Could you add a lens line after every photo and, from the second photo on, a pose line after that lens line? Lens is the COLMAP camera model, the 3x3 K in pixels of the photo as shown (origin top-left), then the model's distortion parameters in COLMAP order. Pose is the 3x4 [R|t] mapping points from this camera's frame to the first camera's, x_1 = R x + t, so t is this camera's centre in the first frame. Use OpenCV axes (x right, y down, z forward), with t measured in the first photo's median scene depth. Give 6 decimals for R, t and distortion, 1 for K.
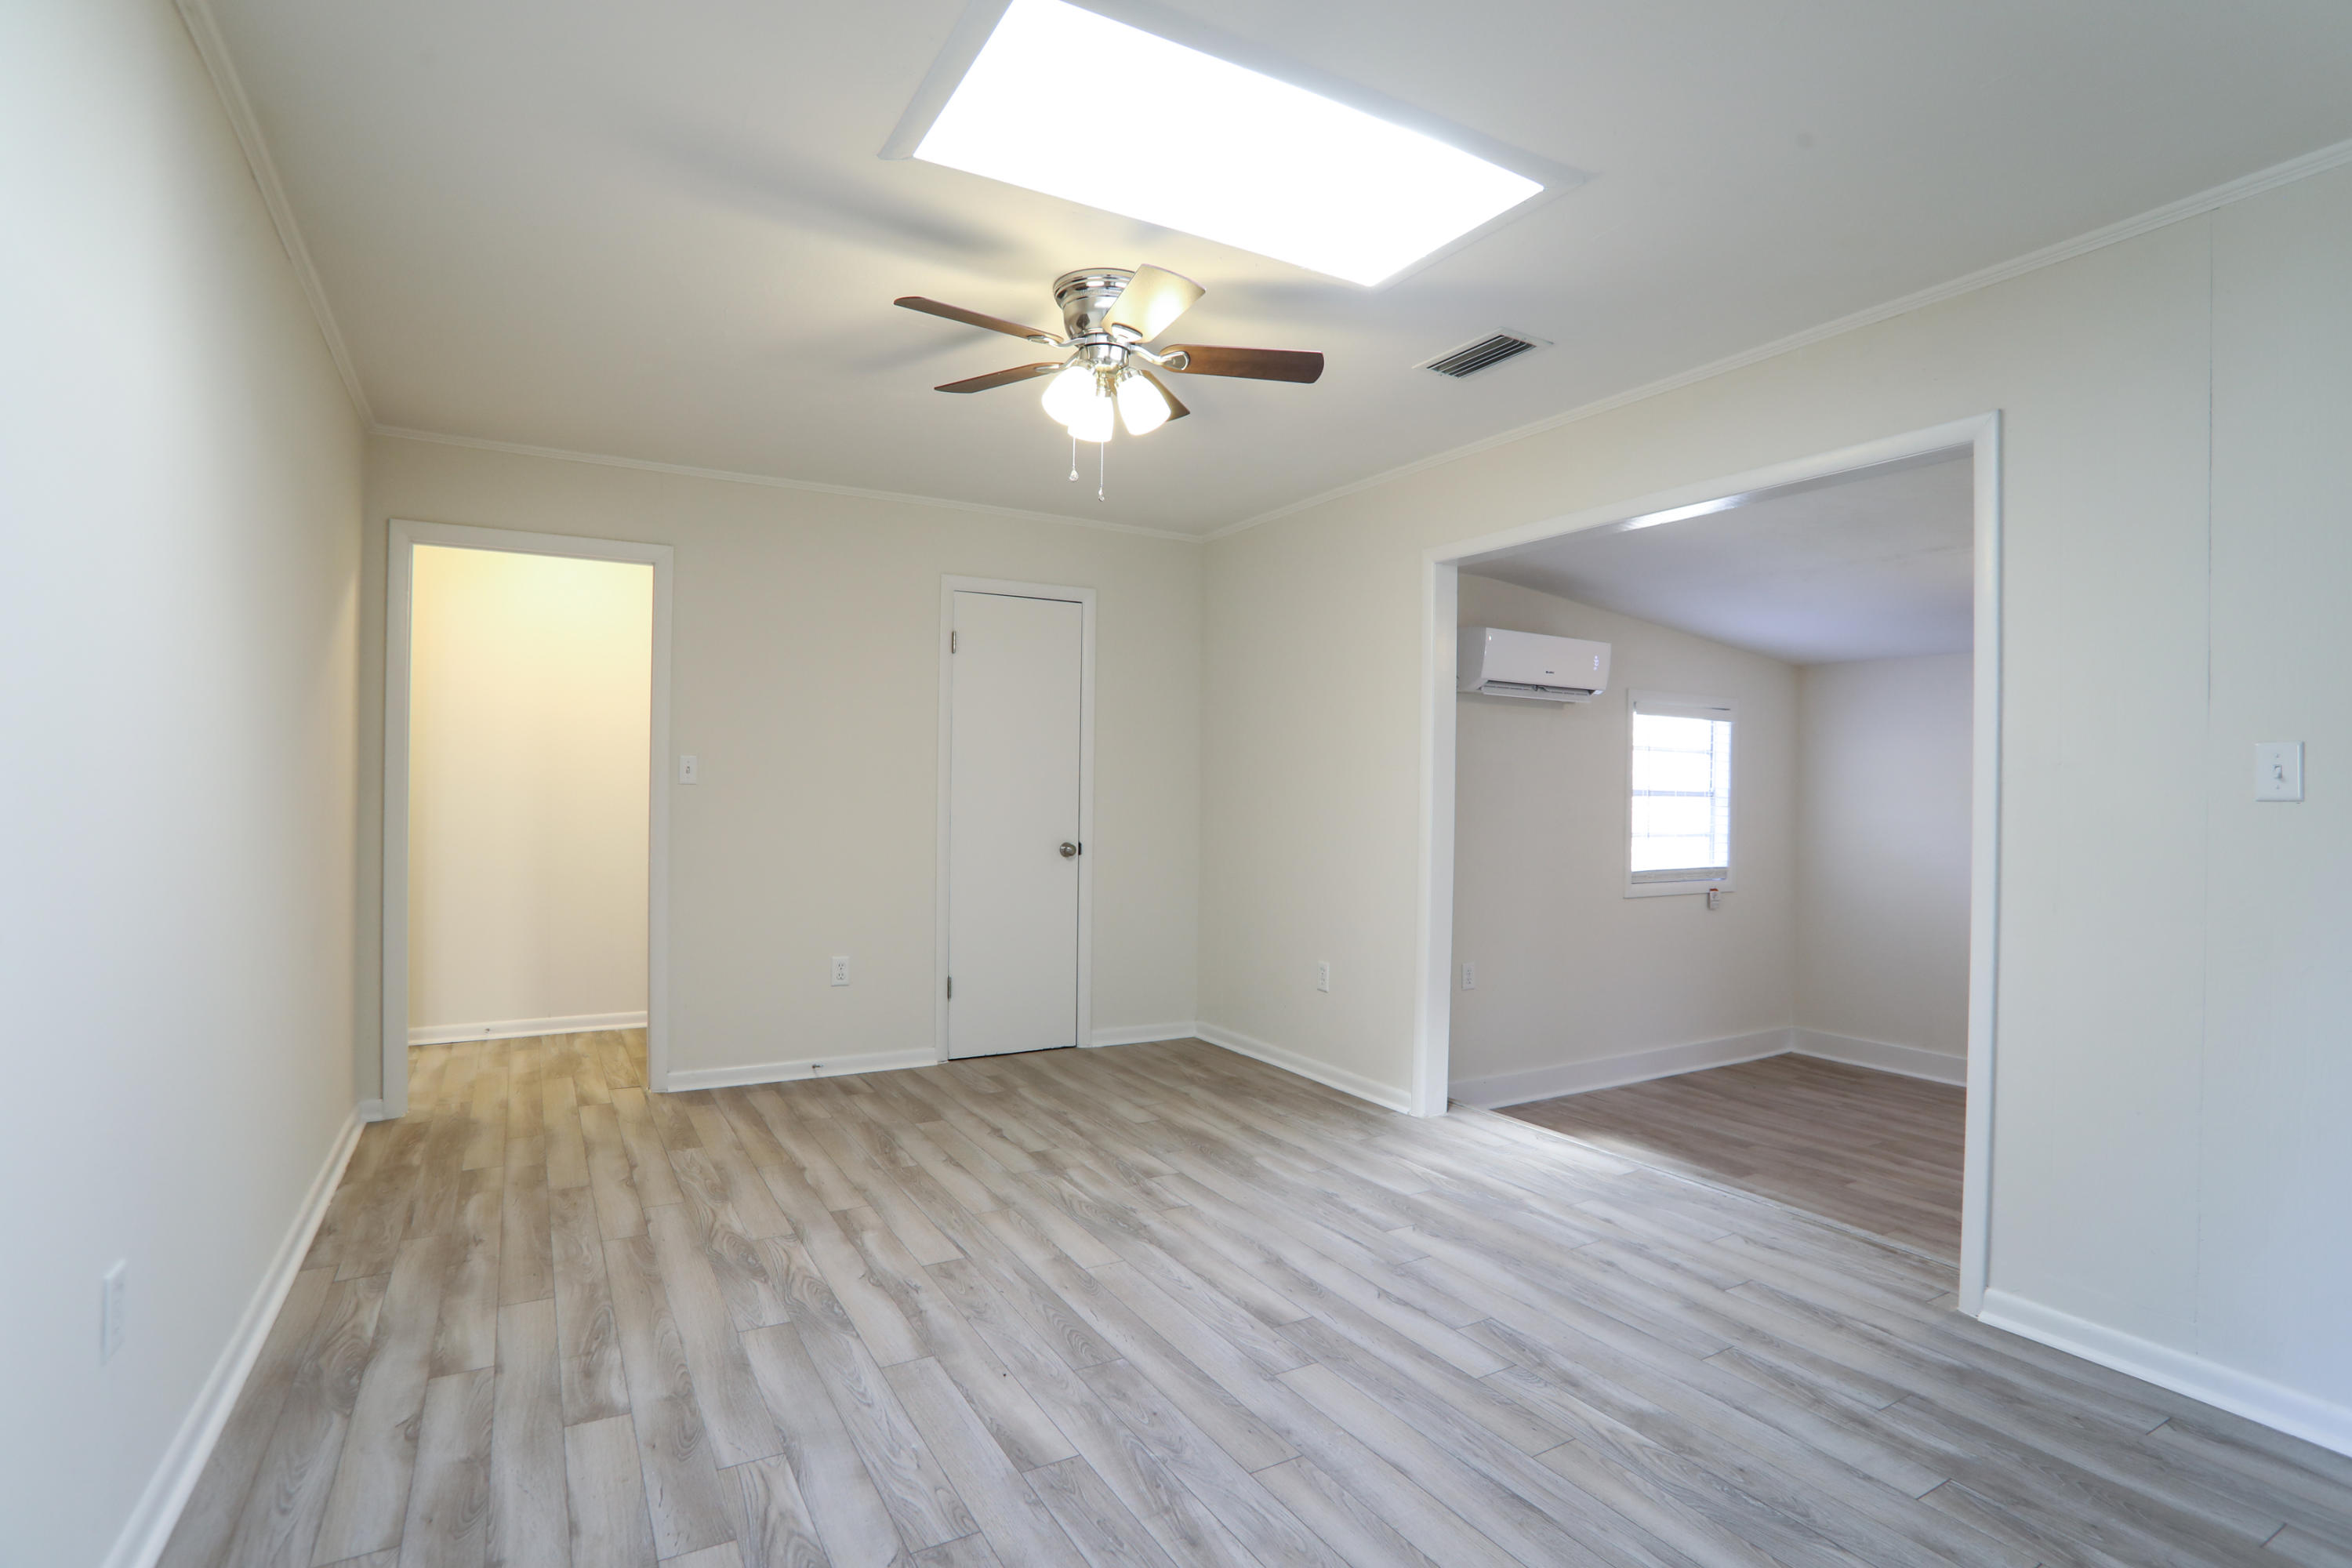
lens RADIAL K [[1154.4, 0, 1176.0], [0, 1154.4, 784.0], [0, 0, 1]] dist [-0.077816, 0.035927]
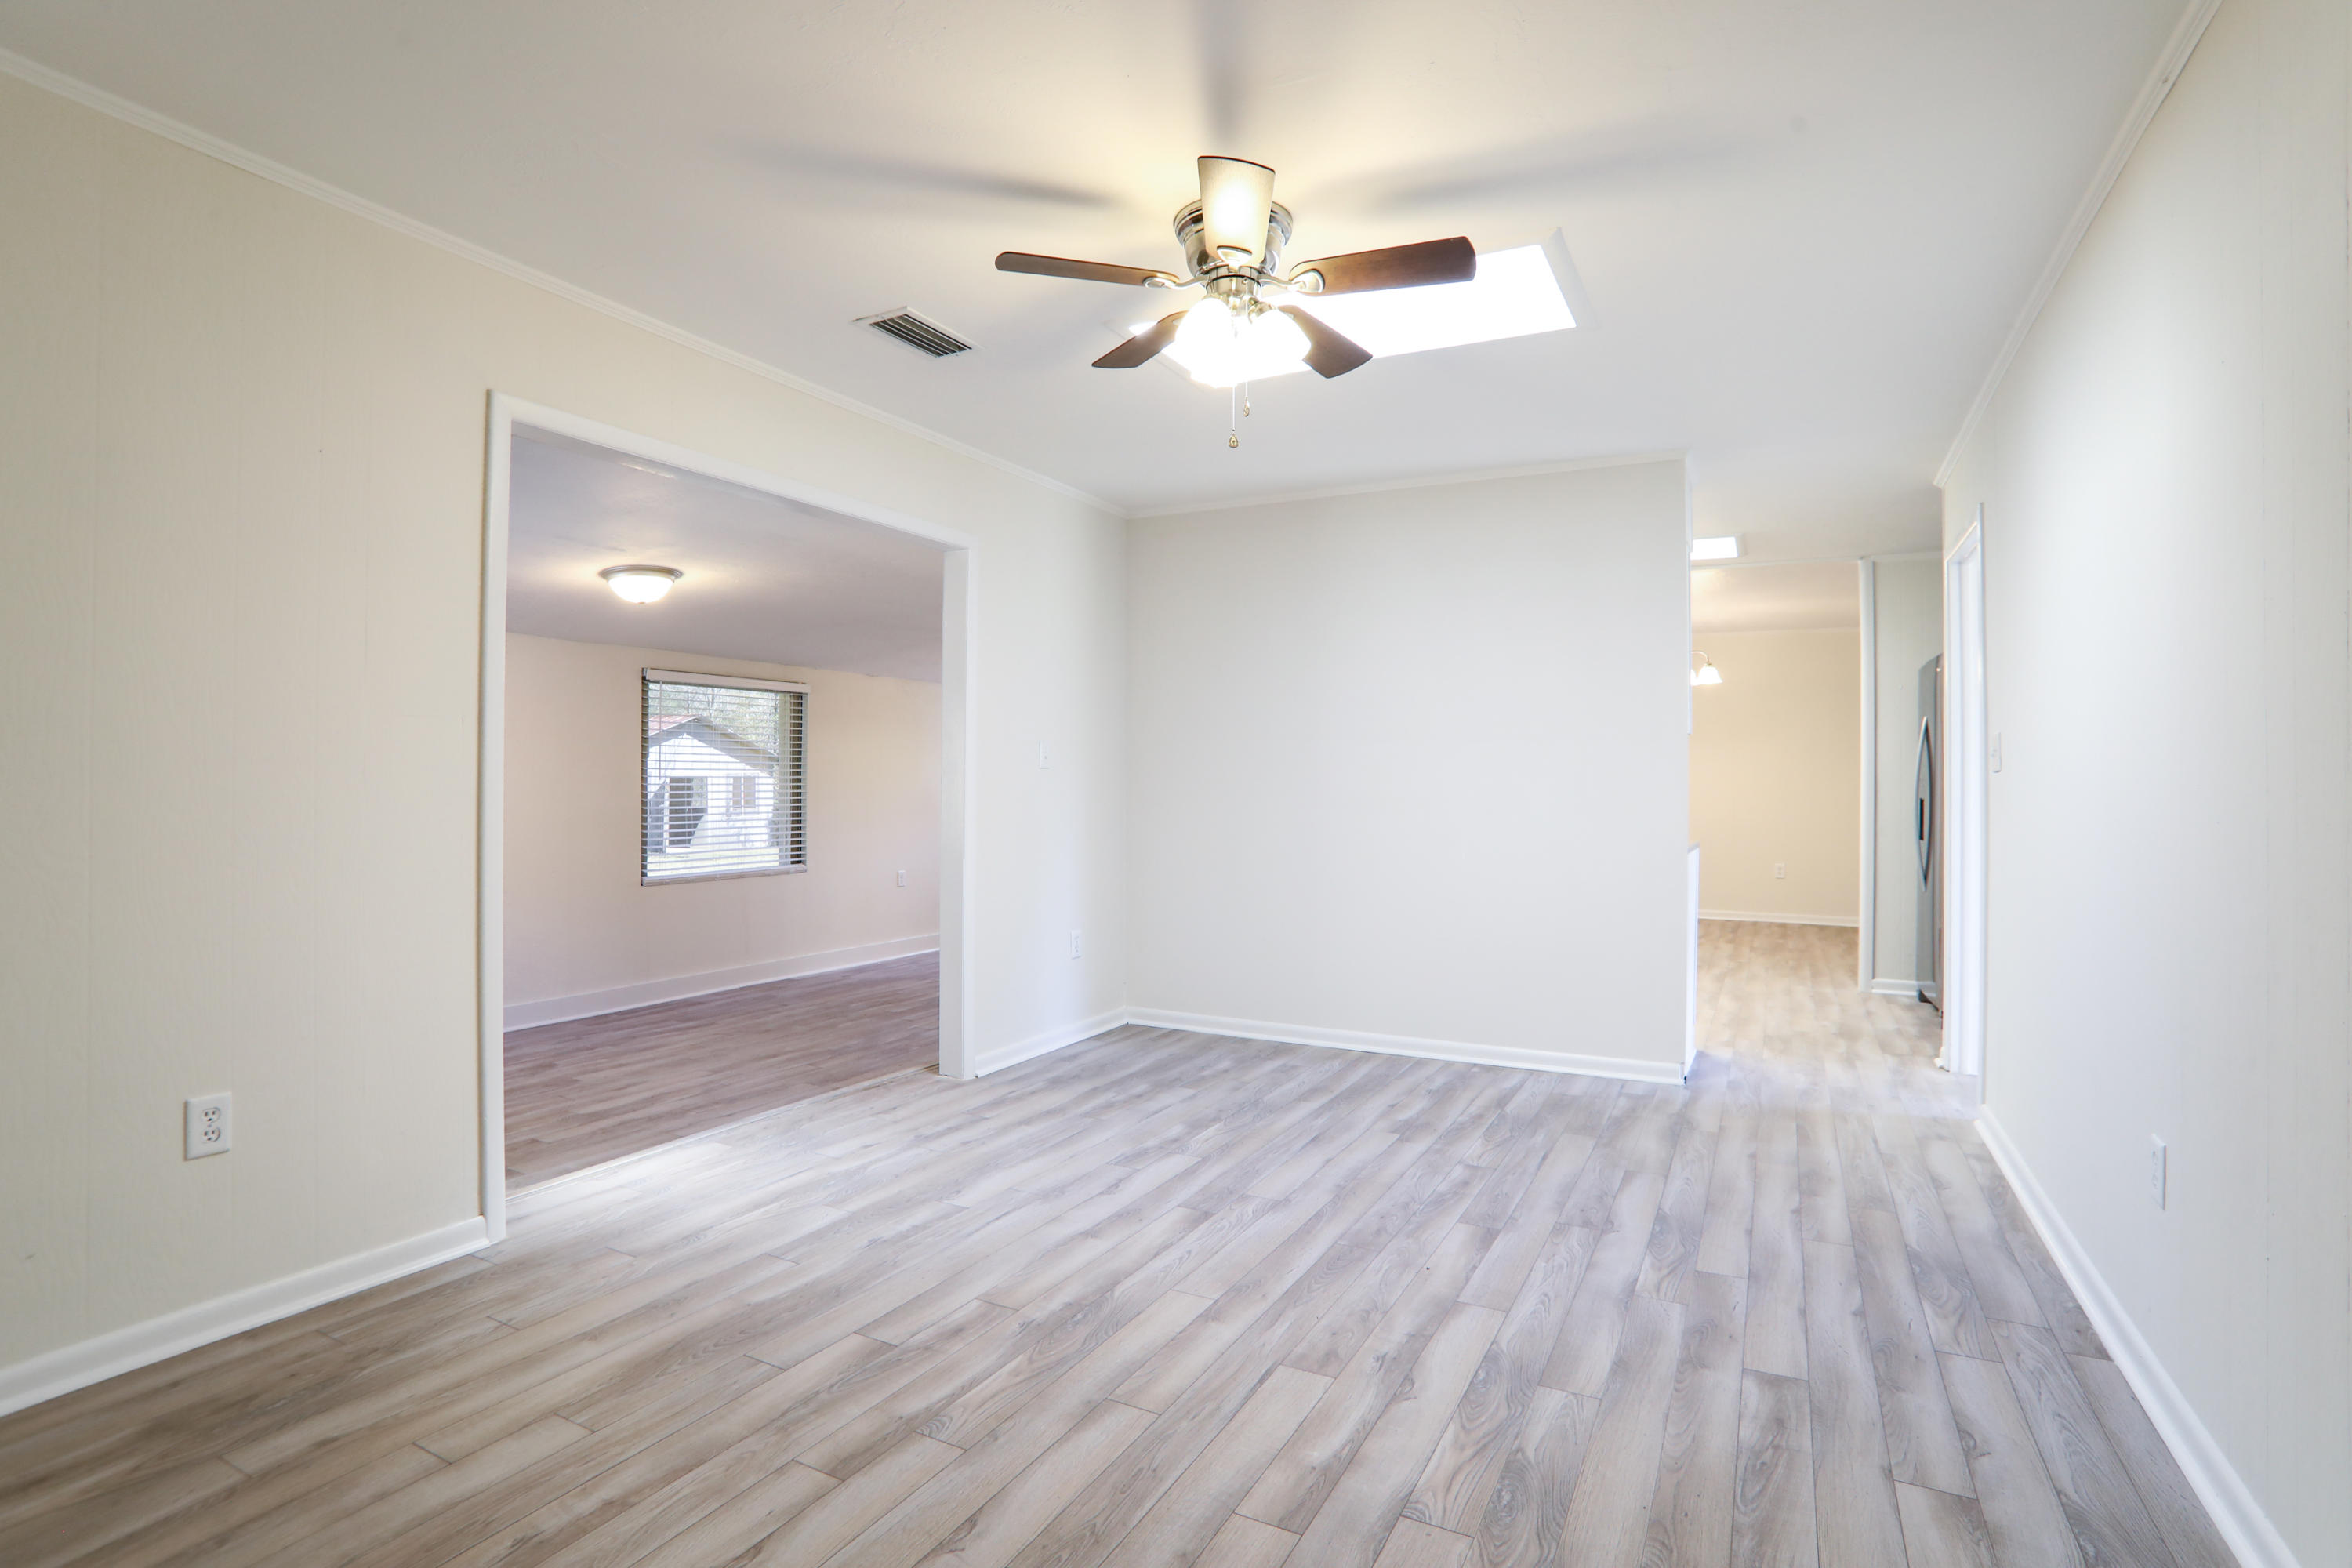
lens RADIAL K [[1154.4, 0, 1176.0], [0, 1154.4, 784.0], [0, 0, 1]] dist [-0.077816, 0.035927]
pose [[-0.533065, -0.015515, 0.845932, -0.833290], [-0.020230, 0.999780, 0.005589, 0.020238], [-0.845832, -0.014134, -0.533262, 1.552669]]
